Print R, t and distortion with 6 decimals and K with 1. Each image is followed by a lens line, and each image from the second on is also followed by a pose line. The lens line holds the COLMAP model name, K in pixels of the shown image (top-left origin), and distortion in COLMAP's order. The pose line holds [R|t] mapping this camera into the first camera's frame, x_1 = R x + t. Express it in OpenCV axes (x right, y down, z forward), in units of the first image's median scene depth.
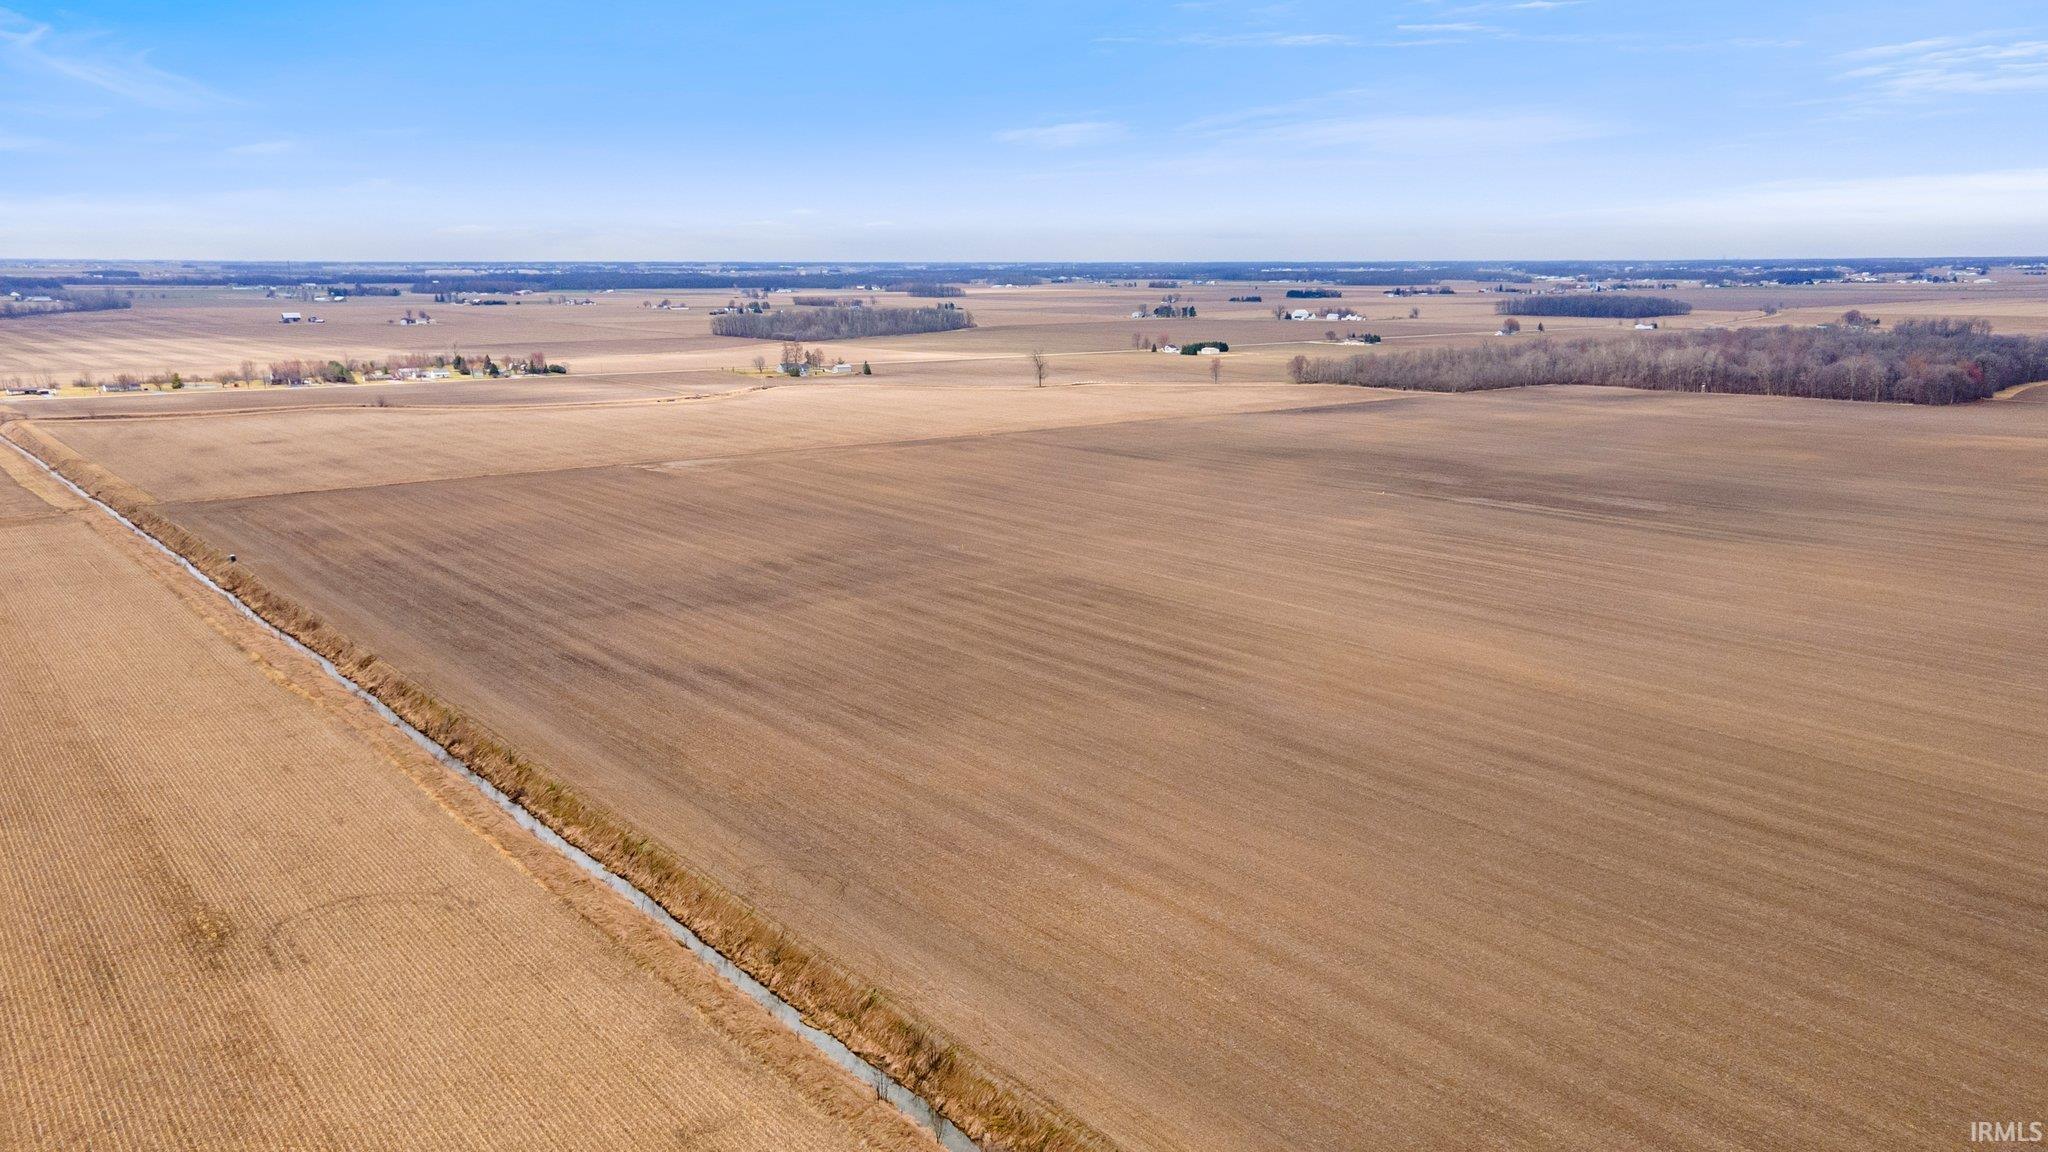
lens RADIAL K [[1539.9, 0, 948.2], [0, 1539.9, 545.6], [0, 0, 1]] dist [0.031346, 0.028302]
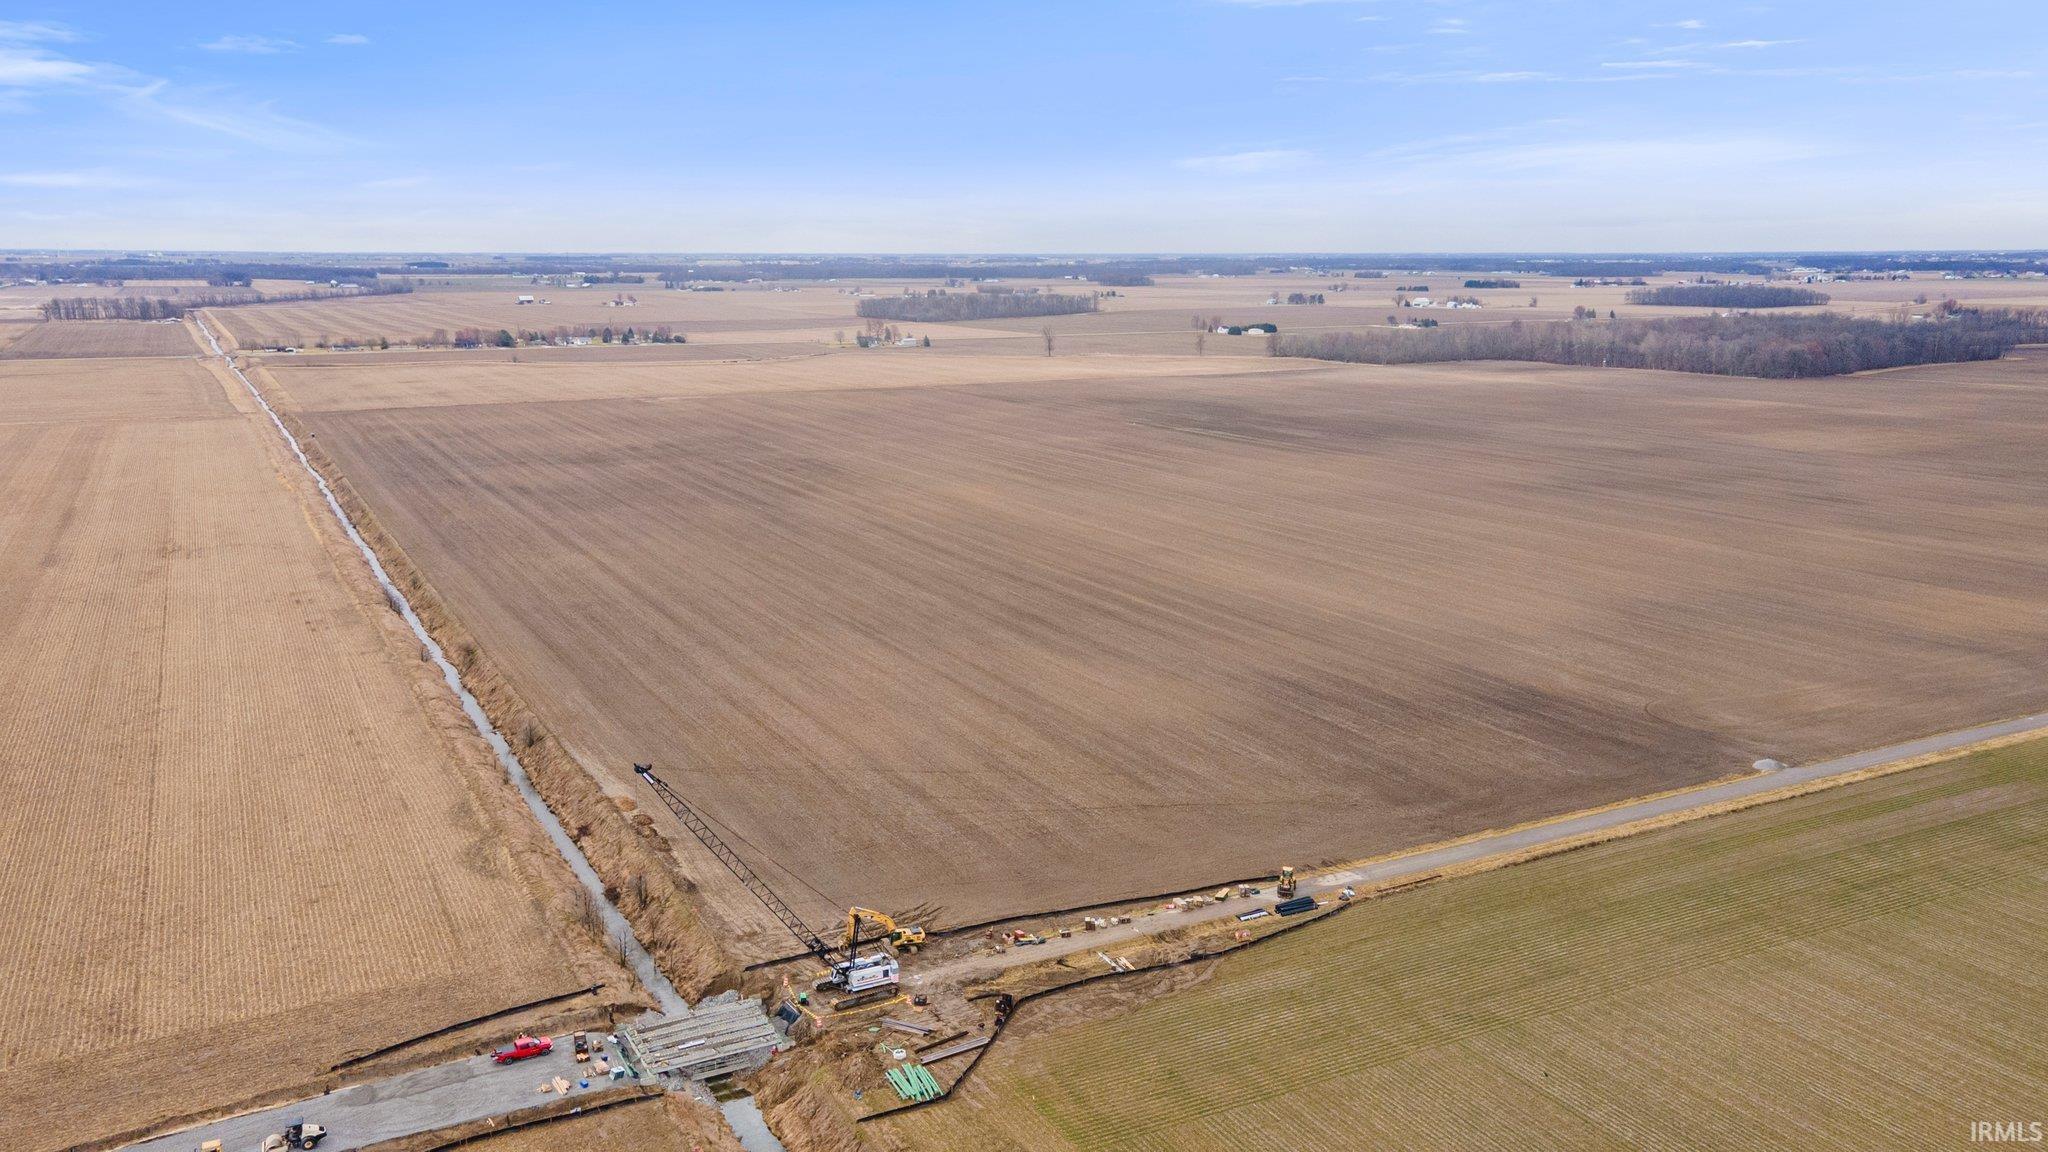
lens RADIAL K [[1539.9, 0, 1056.3], [0, 1539.9, 533.8], [0, 0, 1]] dist [0.031346, 0.028302]
pose [[0.991466, 0.024168, -0.128109, 0.215833], [-0.024326, 0.999704, 0.000328, 0.037142], [0.128079, 0.002791, 0.991760, -0.217612]]
